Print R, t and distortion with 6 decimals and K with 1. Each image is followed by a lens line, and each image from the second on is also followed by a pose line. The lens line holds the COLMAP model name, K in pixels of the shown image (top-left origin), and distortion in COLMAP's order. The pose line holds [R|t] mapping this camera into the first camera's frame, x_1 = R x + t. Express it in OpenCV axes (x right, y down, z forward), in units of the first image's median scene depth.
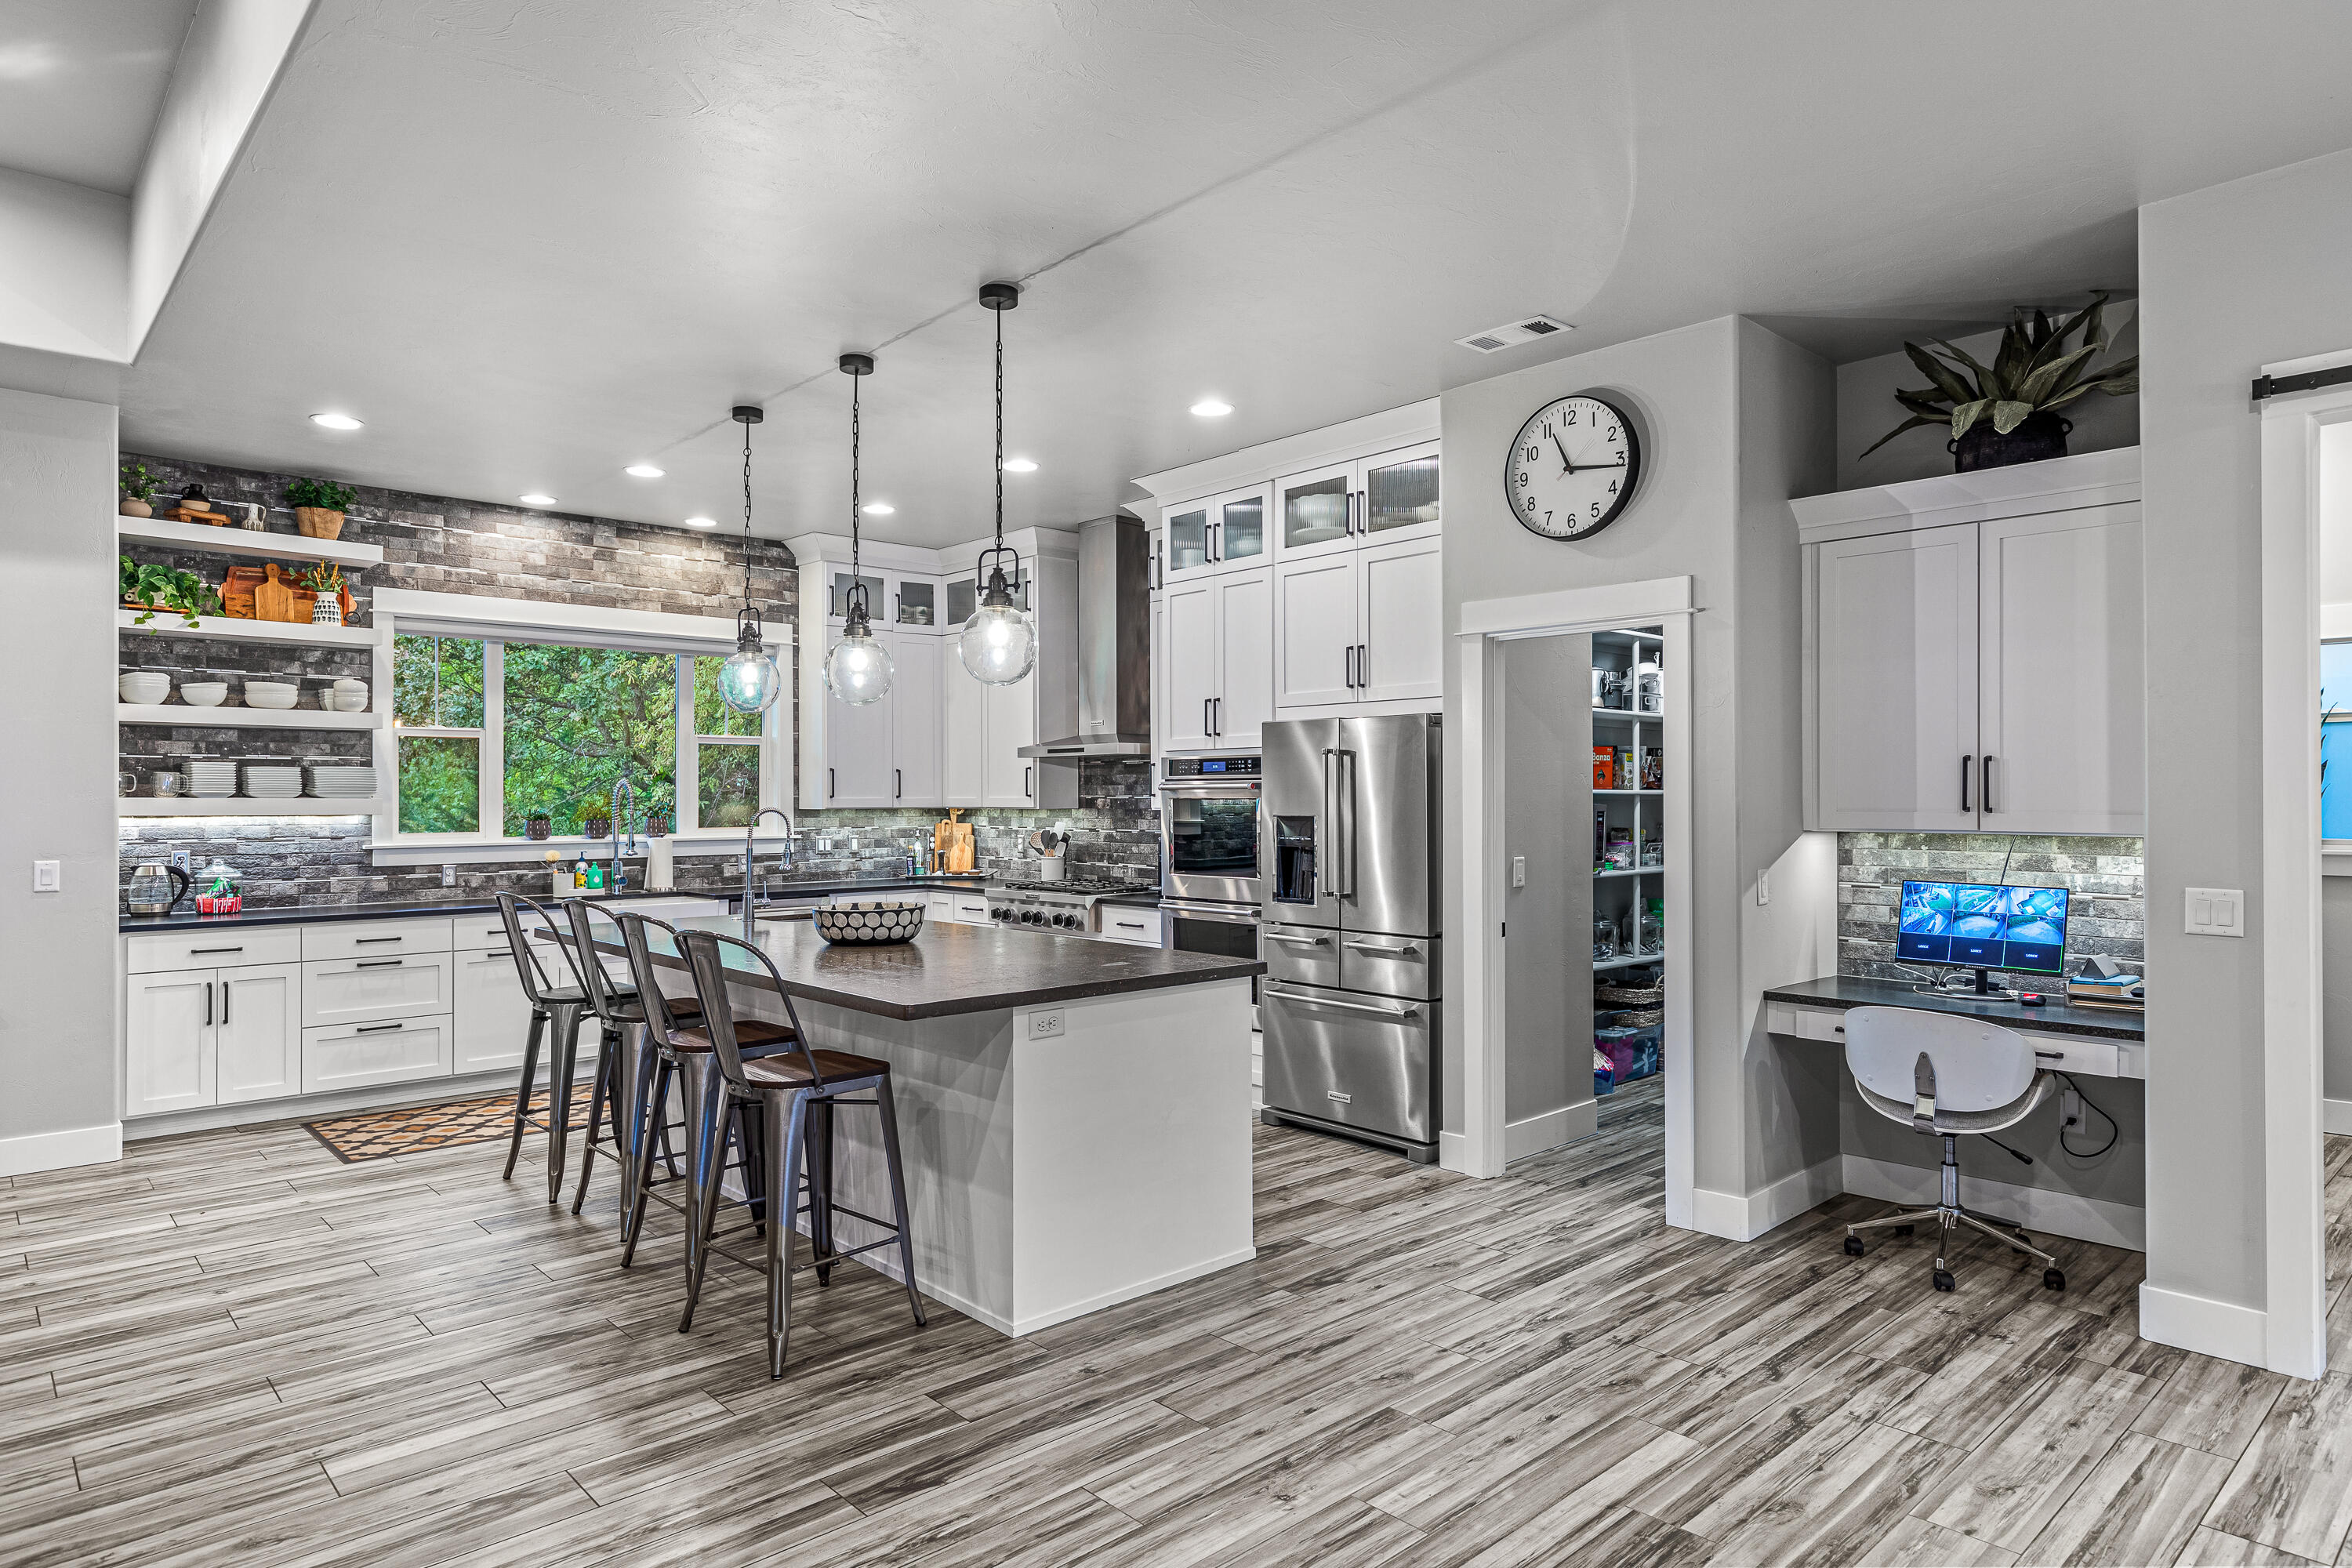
lens RADIAL K [[1365.9, 0, 1163.7], [0, 1365.9, 775.2], [0, 0, 1]] dist [-0.000686, 0.001422]
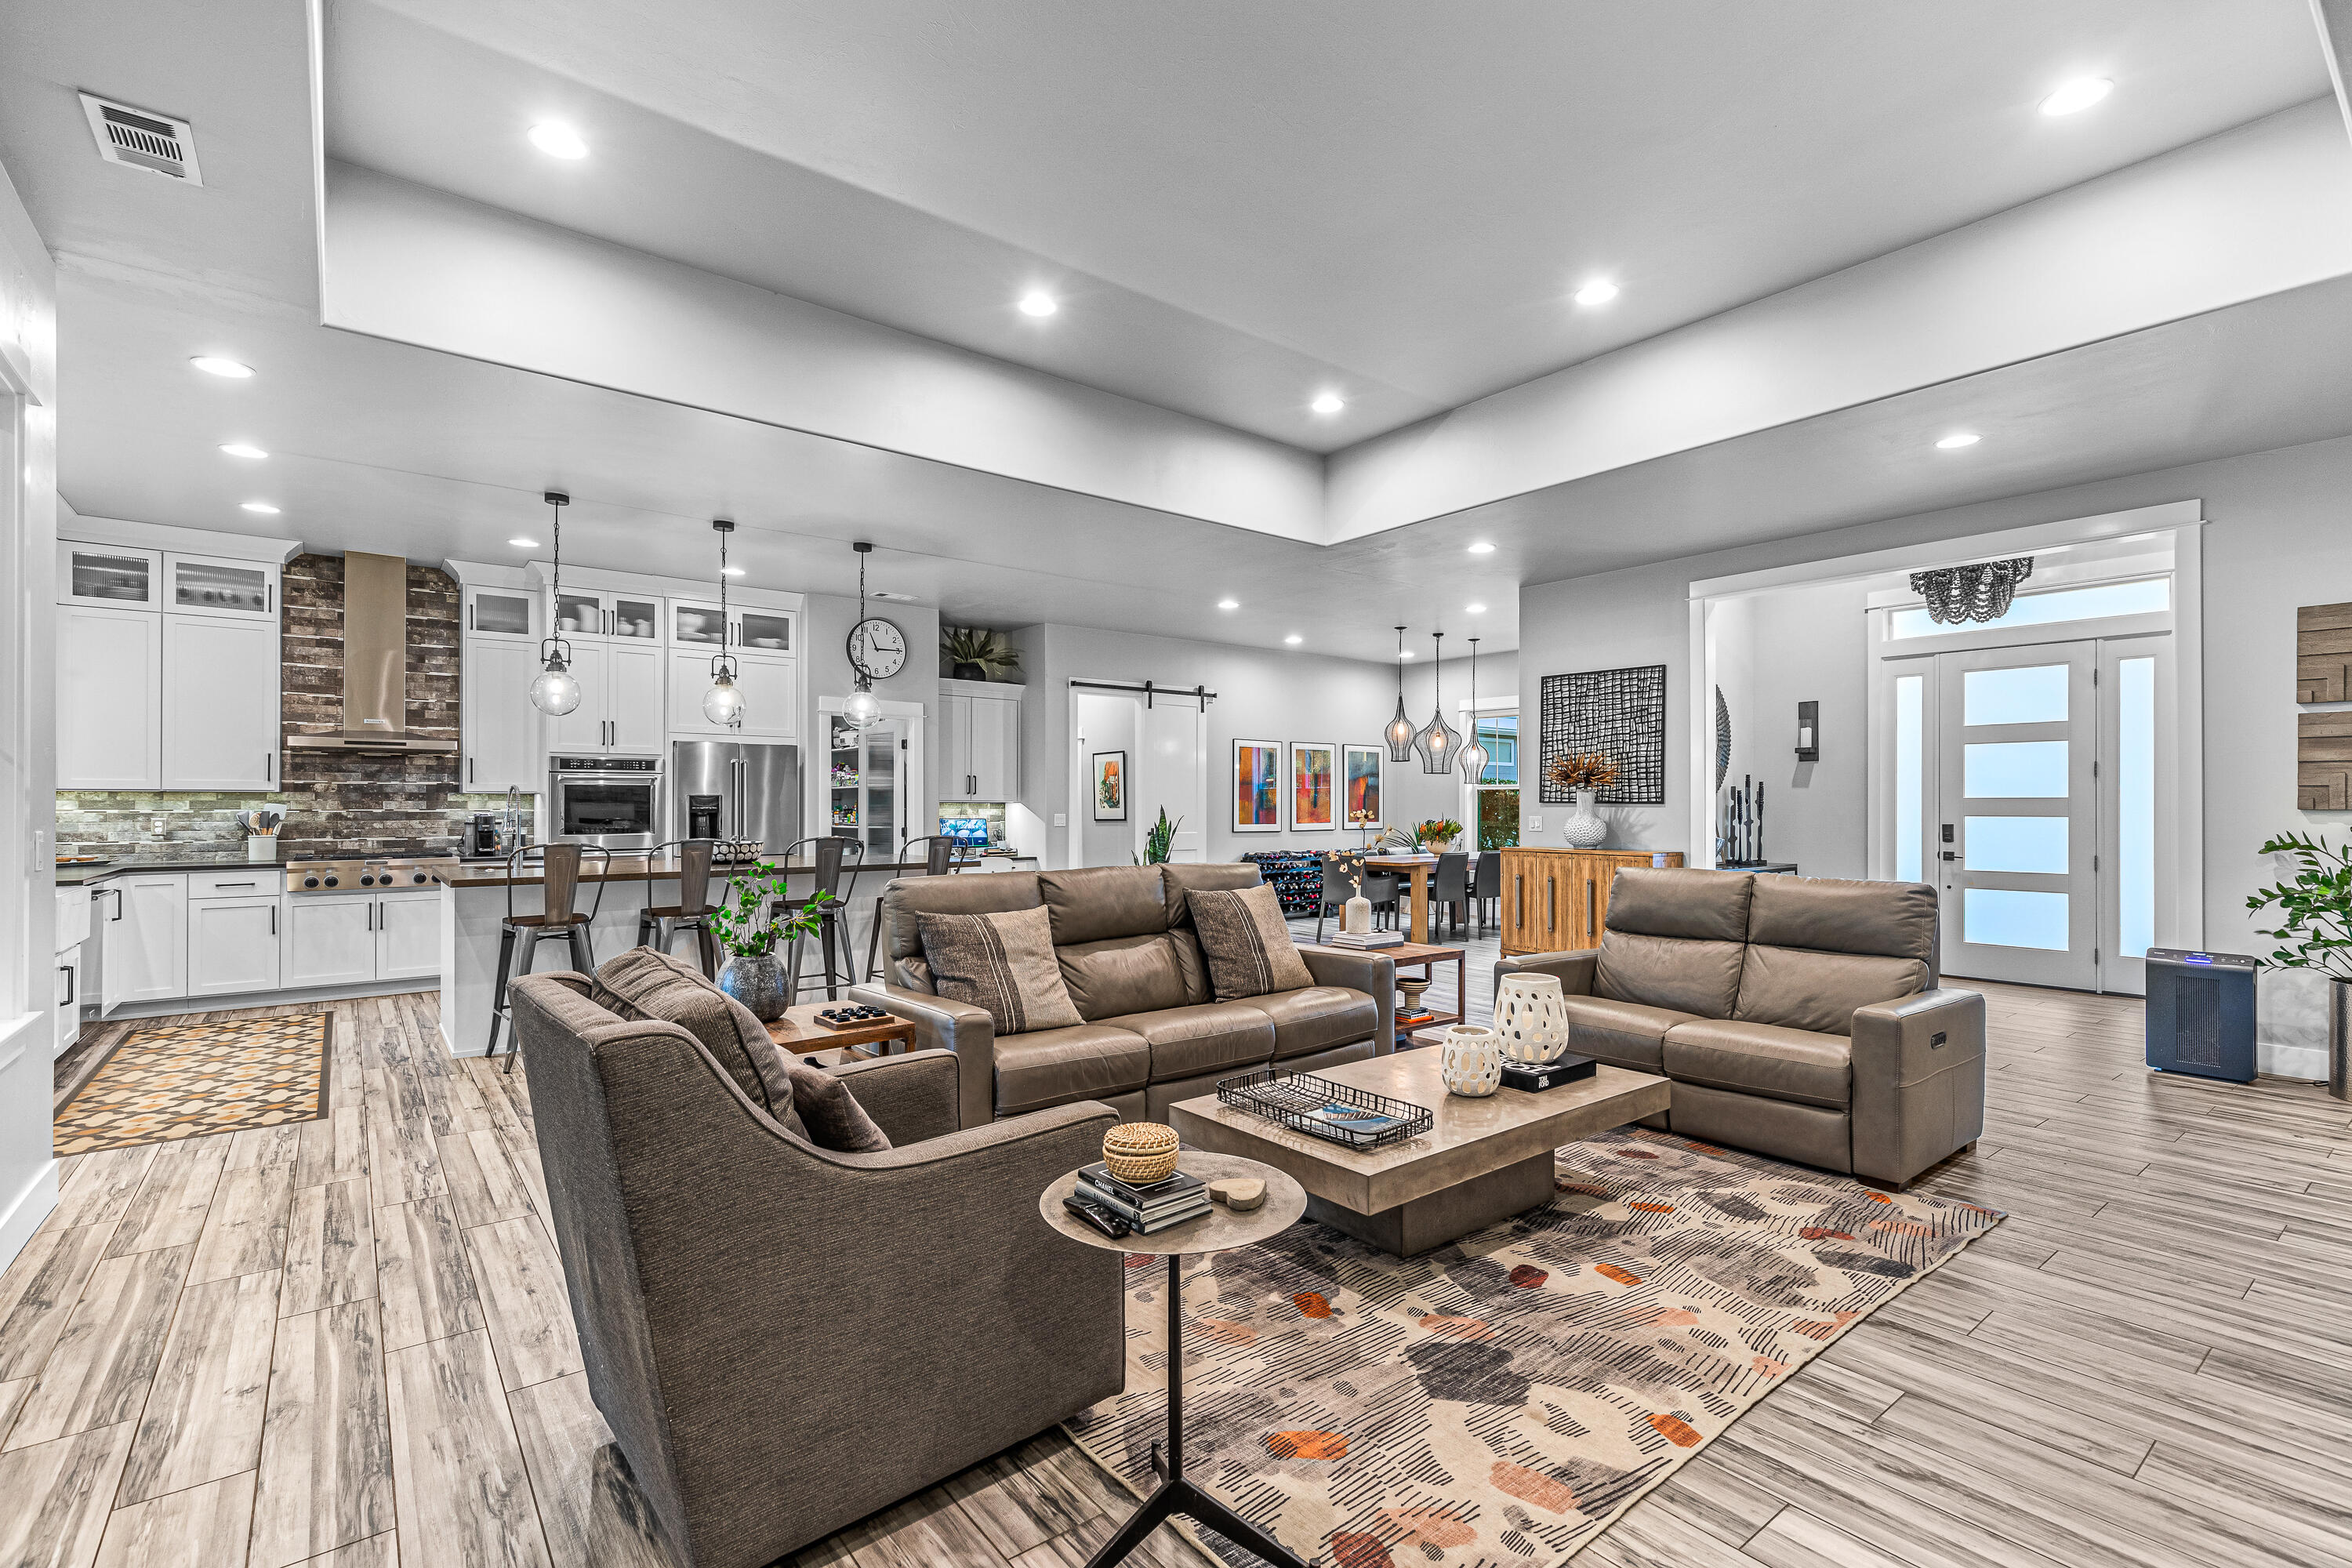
lens RADIAL K [[1075.9, 0, 1203.3], [0, 1075.9, 779.8], [0, 0, 1]] dist [0.001493, 0.001966]
pose [[0.049736, 0.026490, 0.998411, -1.165935], [-0.015541, 0.999548, -0.025746, 0.032372], [-0.998641, -0.014236, 0.050125, 0.250855]]
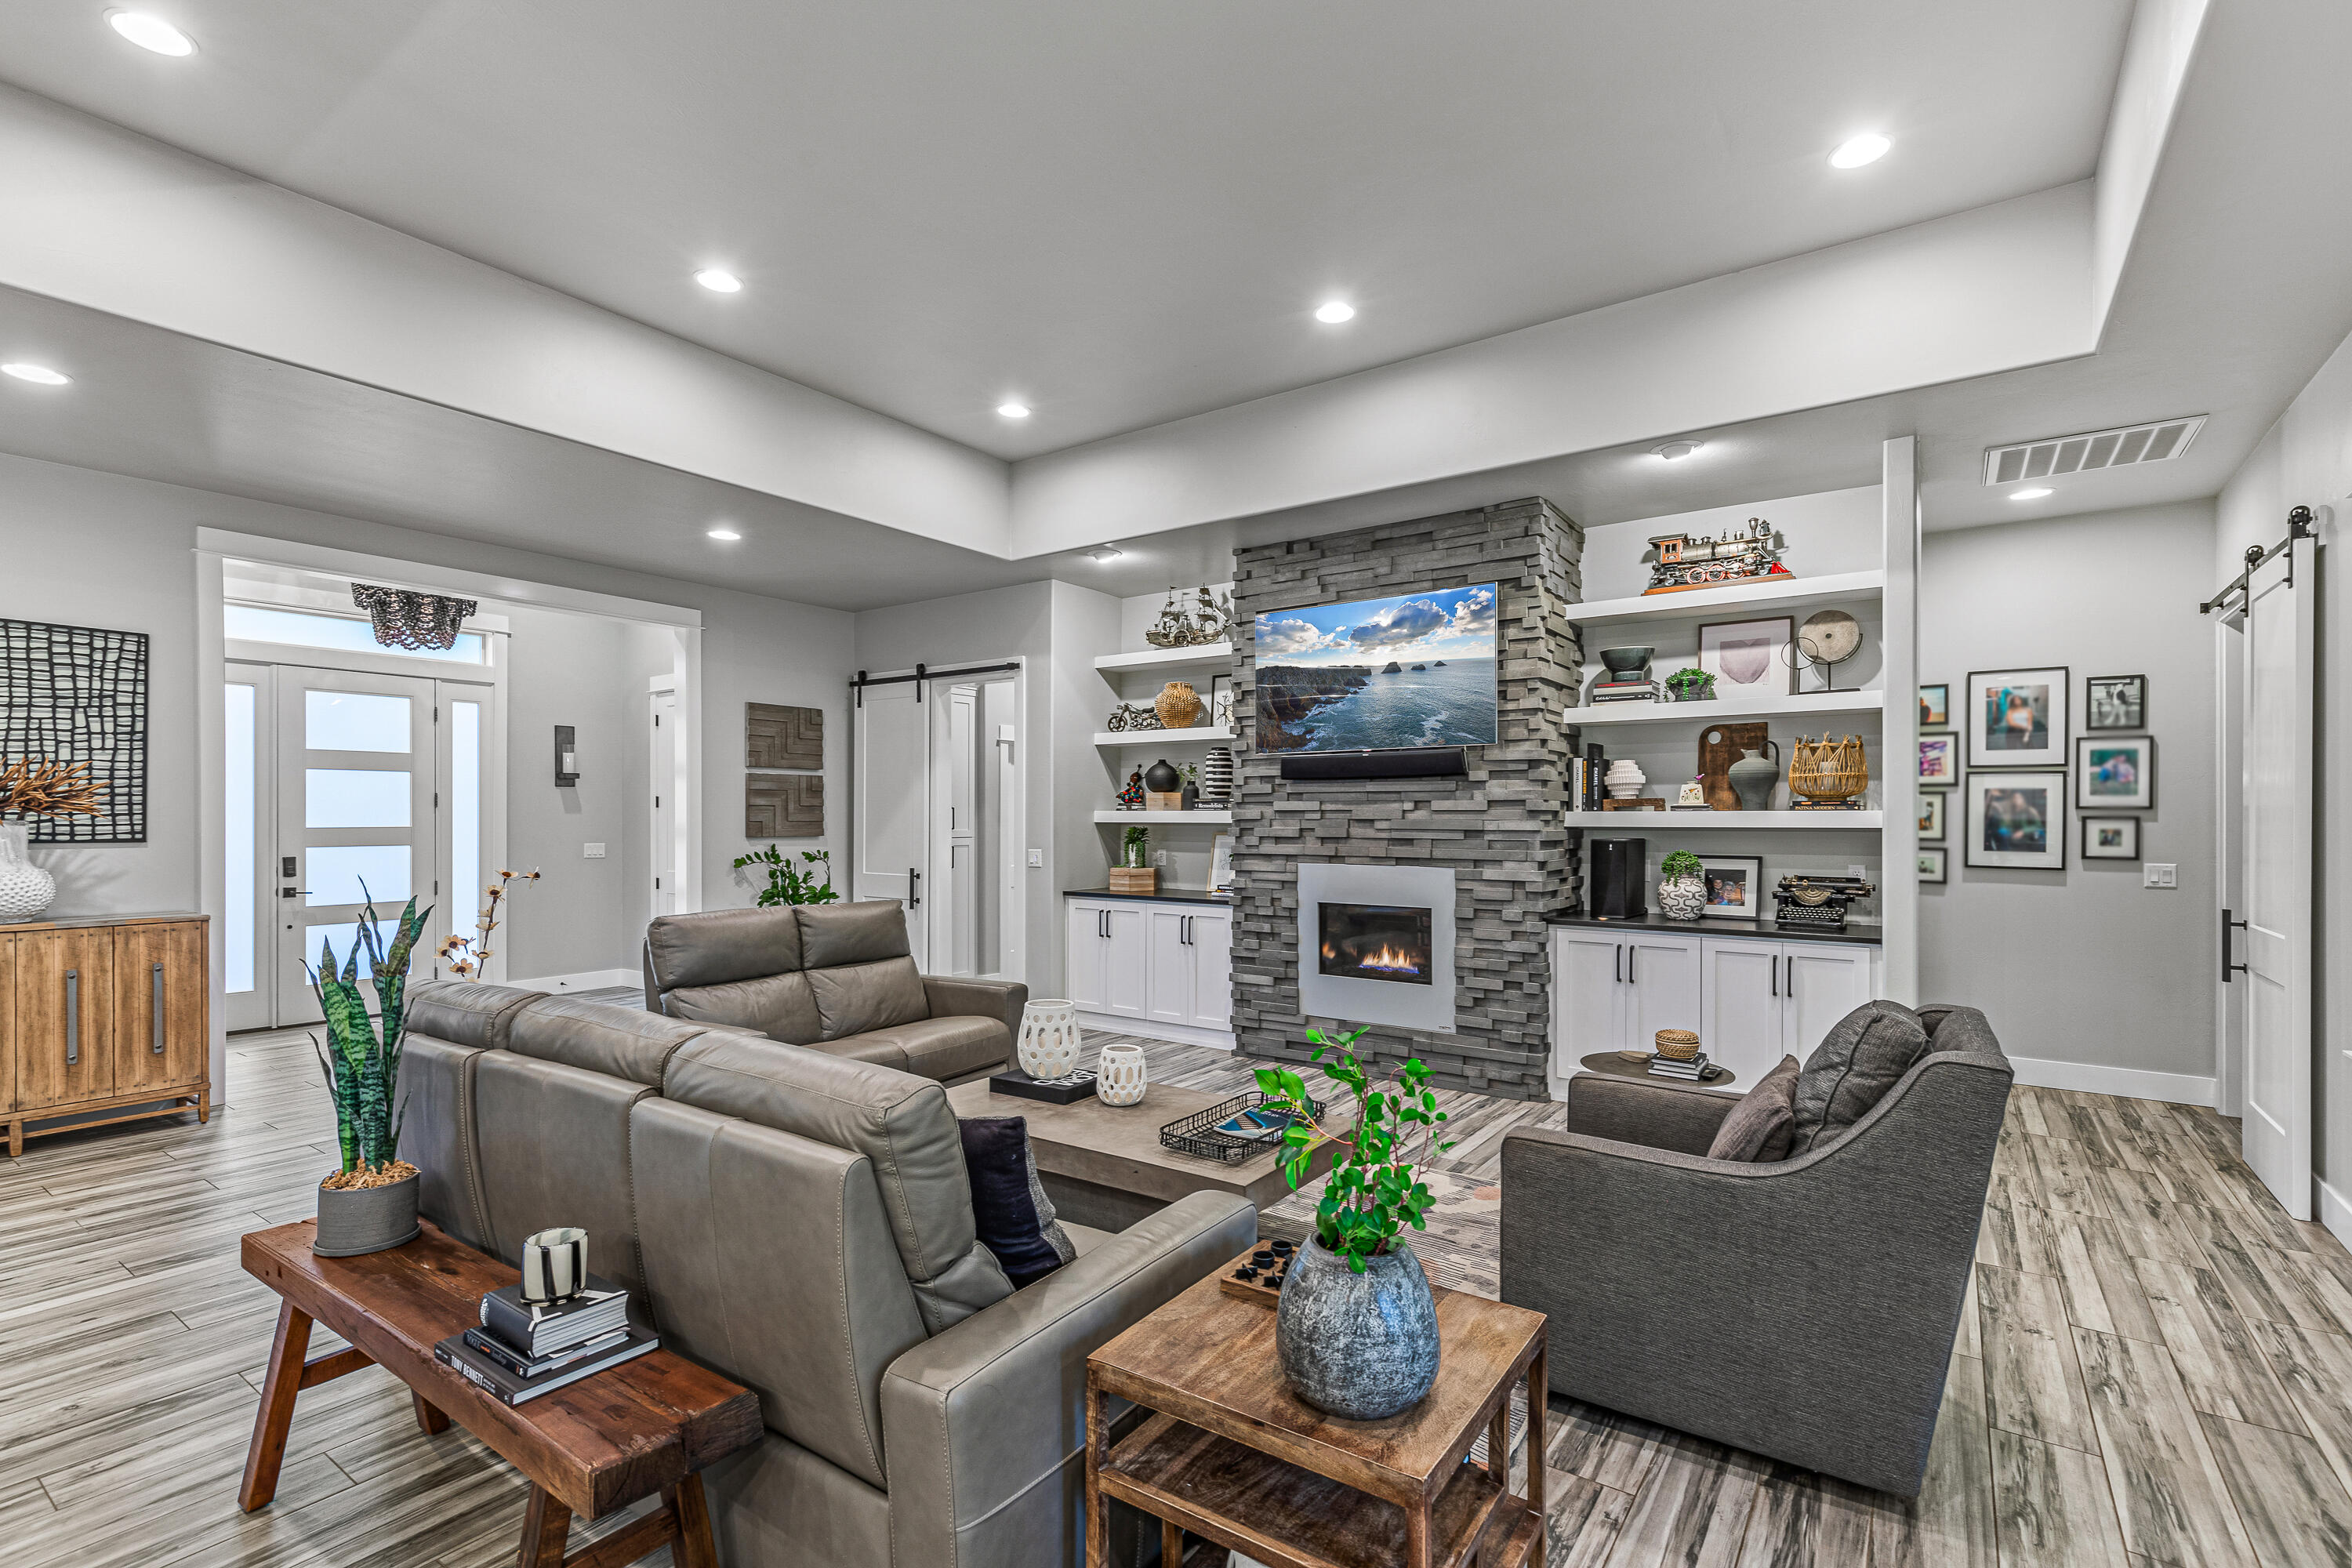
lens RADIAL K [[1075.9, 0, 1175.1], [0, 1075.9, 821.6], [0, 0, 1]] dist [0.001493, 0.001966]
pose [[-0.974688, 0.002900, -0.223550, -0.515127], [0.005252, 0.999937, -0.009926, 0.017276], [0.223507, -0.010849, -0.974642, 0.749262]]
